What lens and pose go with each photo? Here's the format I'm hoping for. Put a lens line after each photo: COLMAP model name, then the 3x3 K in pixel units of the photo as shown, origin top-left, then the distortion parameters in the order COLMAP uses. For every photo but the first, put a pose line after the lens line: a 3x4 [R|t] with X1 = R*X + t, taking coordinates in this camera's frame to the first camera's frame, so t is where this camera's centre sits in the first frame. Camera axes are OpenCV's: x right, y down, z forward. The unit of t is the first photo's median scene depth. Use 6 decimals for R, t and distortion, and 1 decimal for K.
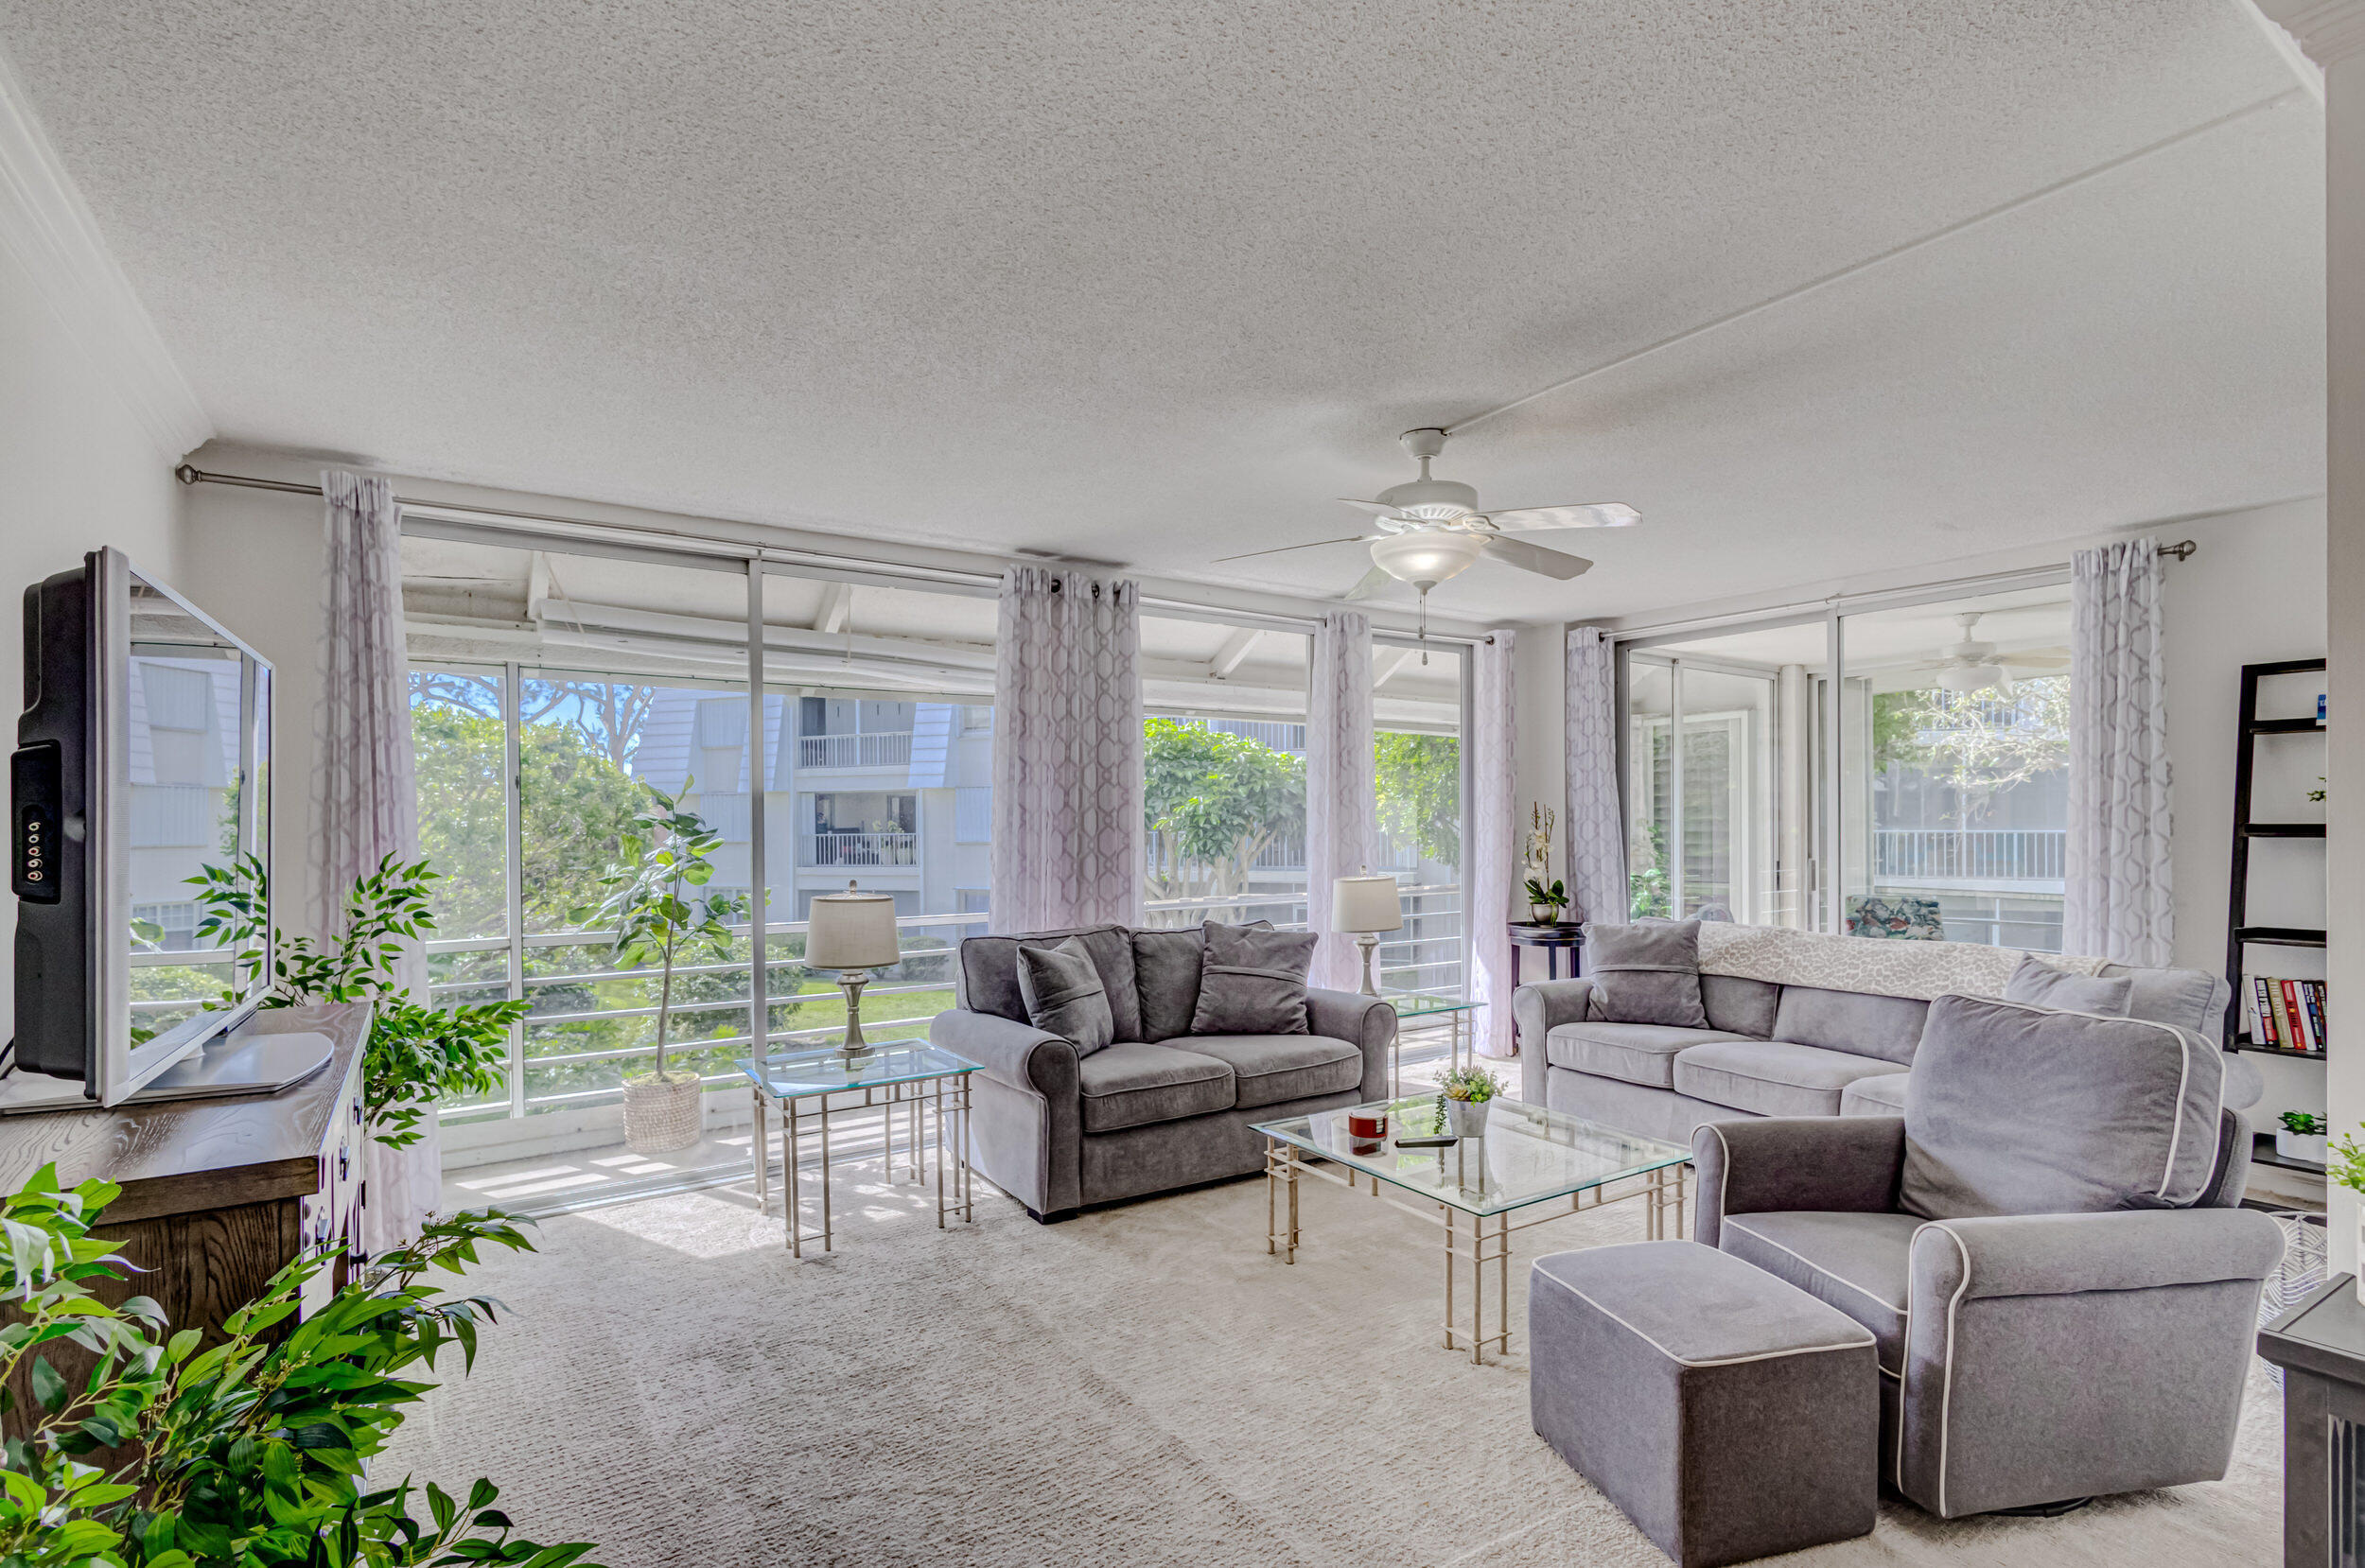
lens RADIAL K [[1110.4, 0, 1194.9], [0, 1110.4, 825.4], [0, 0, 1]] dist [0.011828, 0.000401]
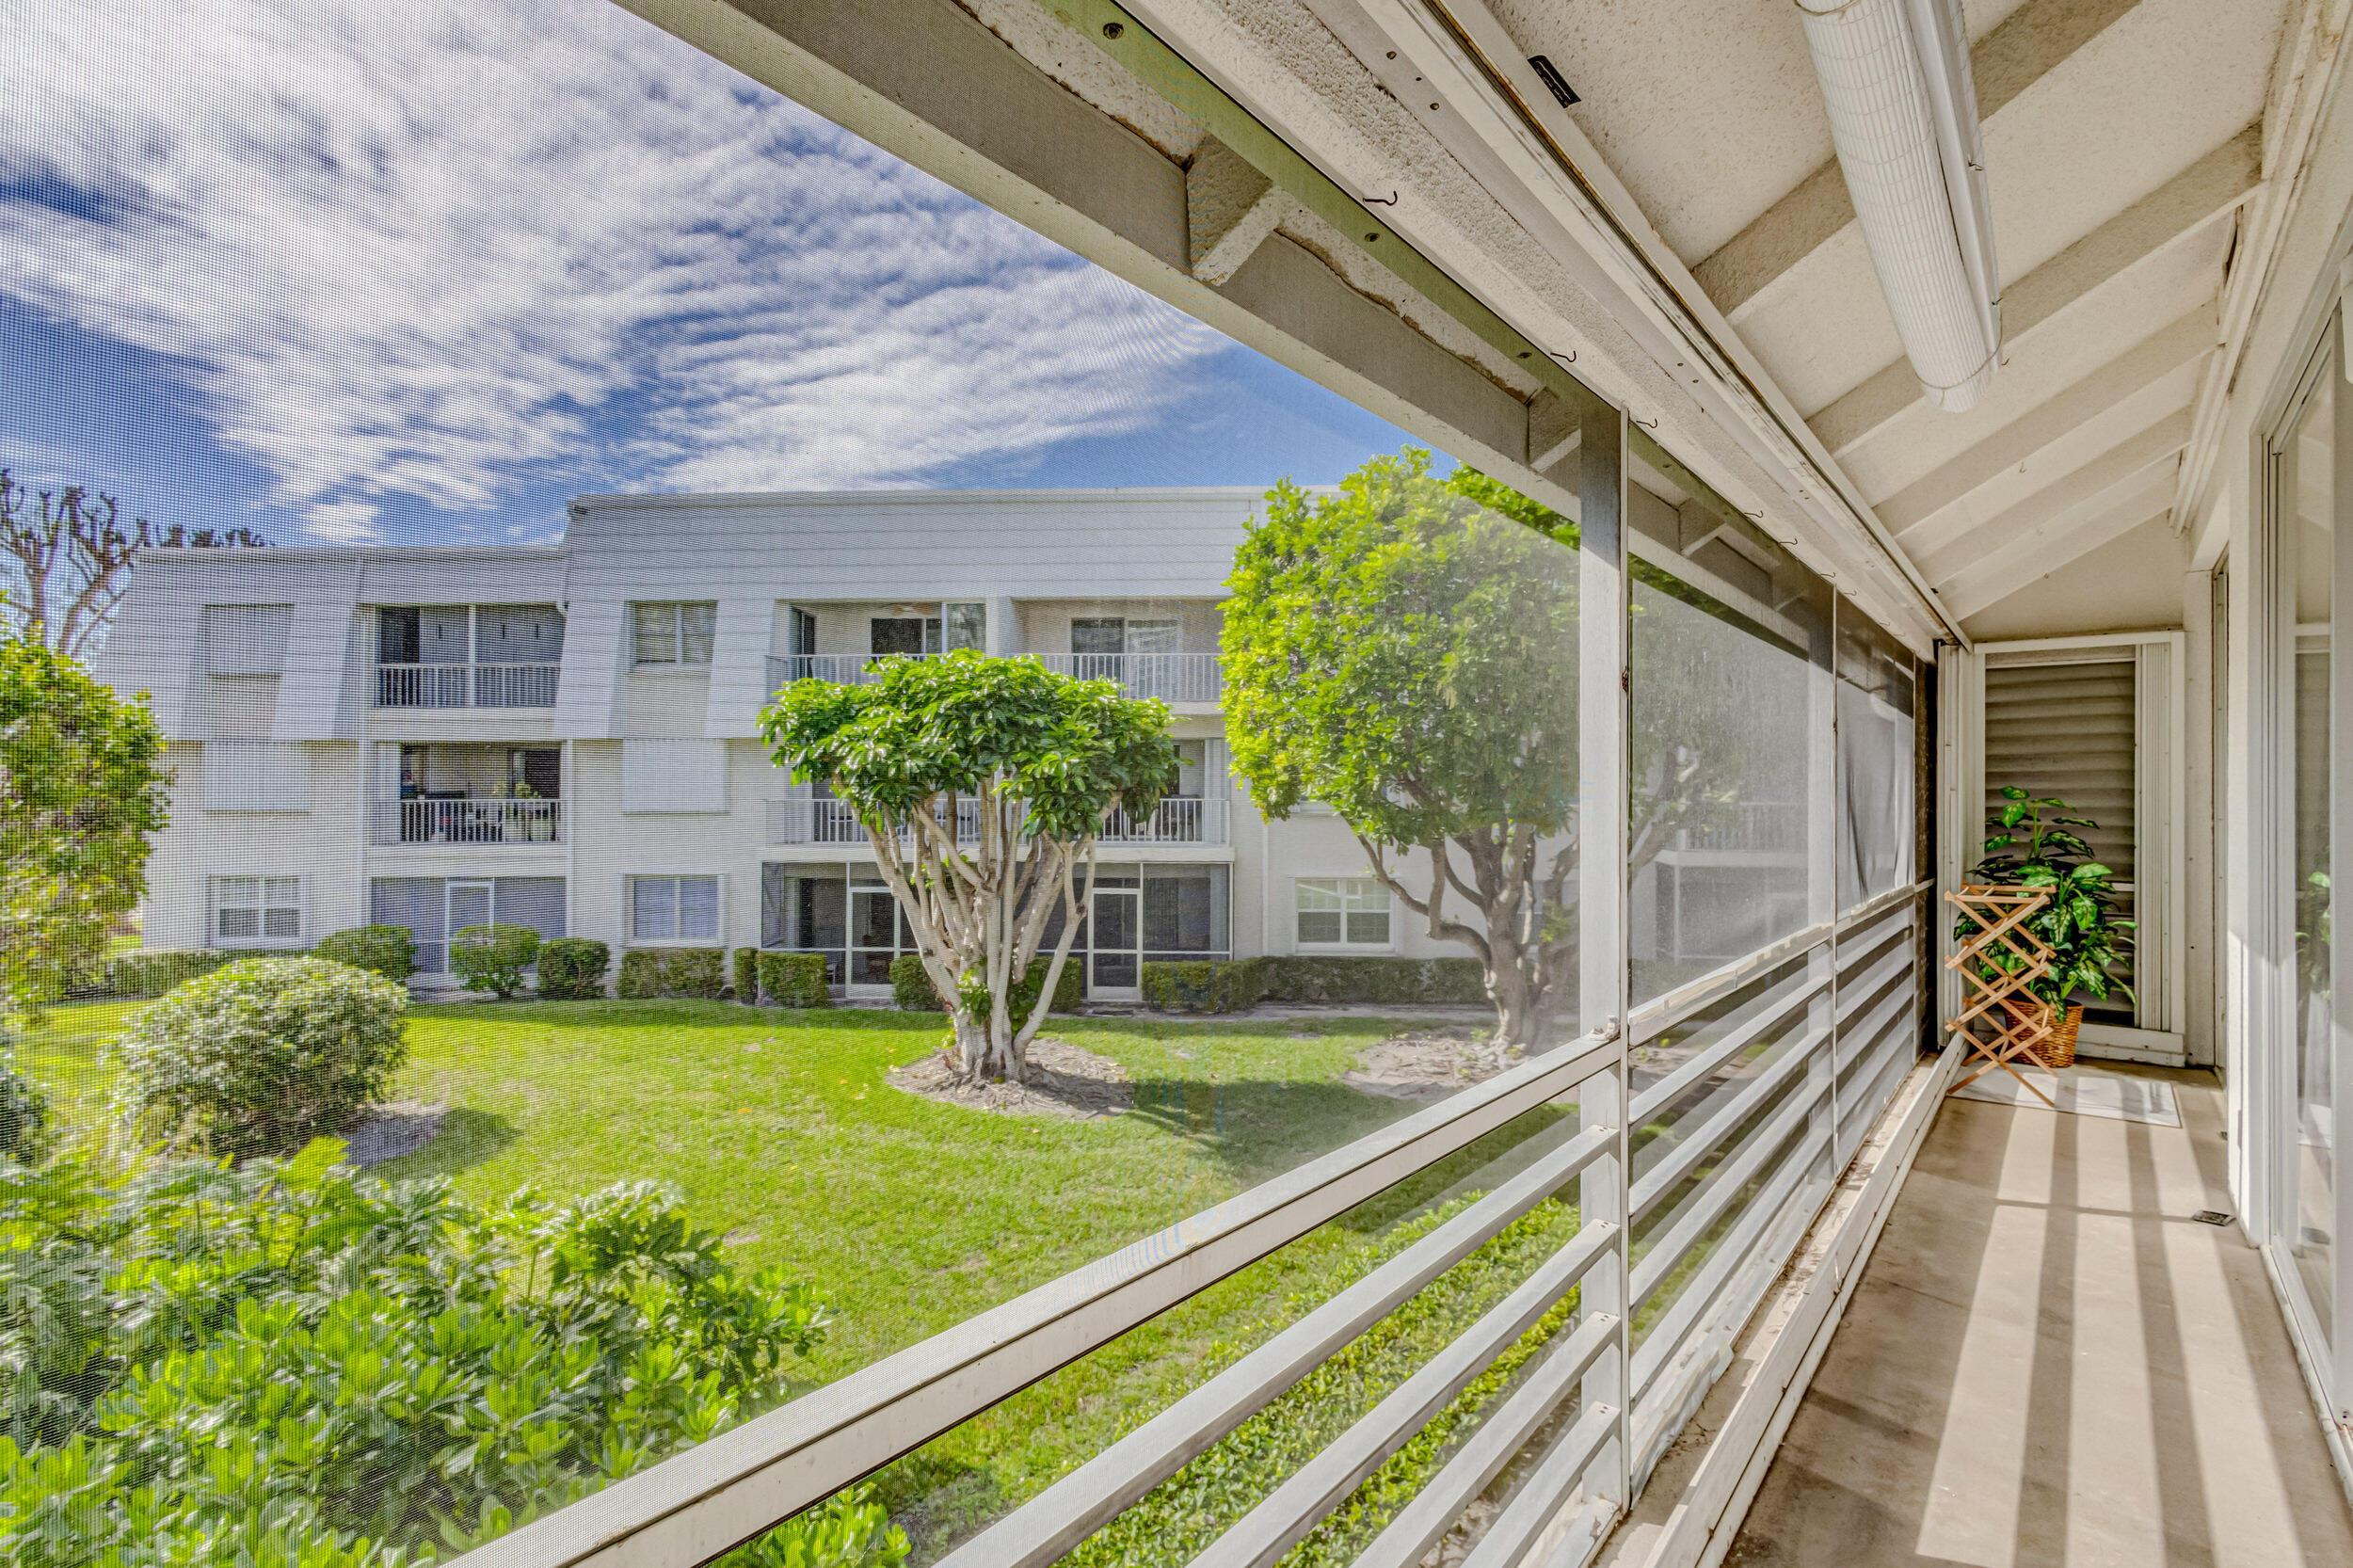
lens RADIAL K [[1111.8, 0, 1172.2], [0, 1111.8, 778.8], [0, 0, 1]] dist [-0.001298, 0.000728]
pose [[0.949637, 0.011884, 0.313125, -0.545215], [-0.007700, 0.999864, -0.014596, 0.006453], [-0.313256, 0.011450, 0.949600, 0.940851]]
